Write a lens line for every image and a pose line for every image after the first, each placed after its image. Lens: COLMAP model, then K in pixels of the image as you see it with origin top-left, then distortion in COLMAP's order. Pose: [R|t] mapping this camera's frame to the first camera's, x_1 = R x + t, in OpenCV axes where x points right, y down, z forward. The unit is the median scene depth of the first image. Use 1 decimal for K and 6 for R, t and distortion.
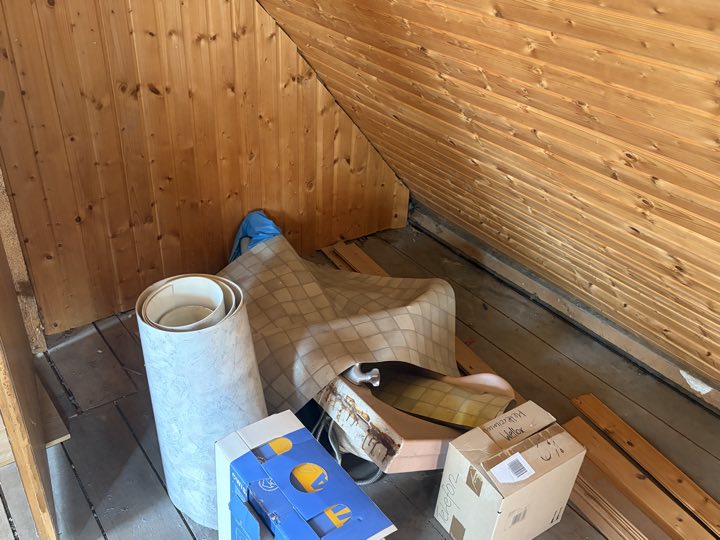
lens RADIAL K [[652.4, 0, 362.3], [0, 652.4, 273.2], [0, 0, 1]] dist [0.016326, 0.011681]
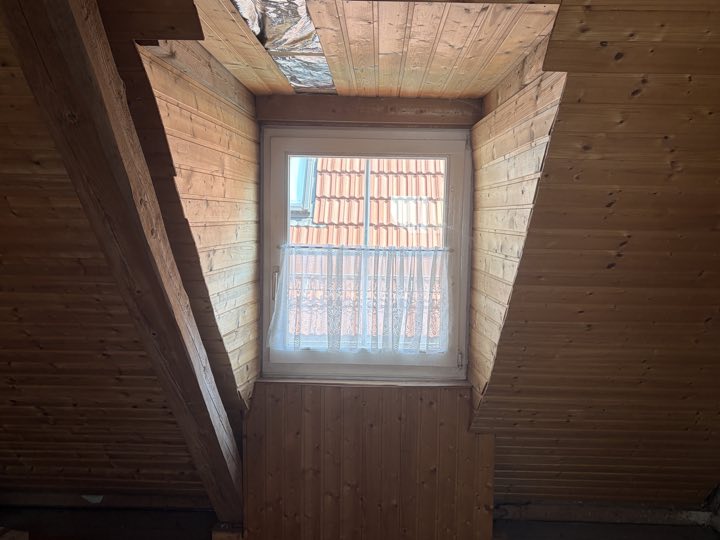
lens RADIAL K [[652.4, 0, 361.6], [0, 652.4, 269.4], [0, 0, 1]] dist [0.016326, 0.011681]
pose [[0.622743, -0.127638, 0.771945, -0.274185], [0.435332, 0.876315, -0.206297, 0.332615], [-0.650136, 0.464523, 0.601284, -0.718442]]
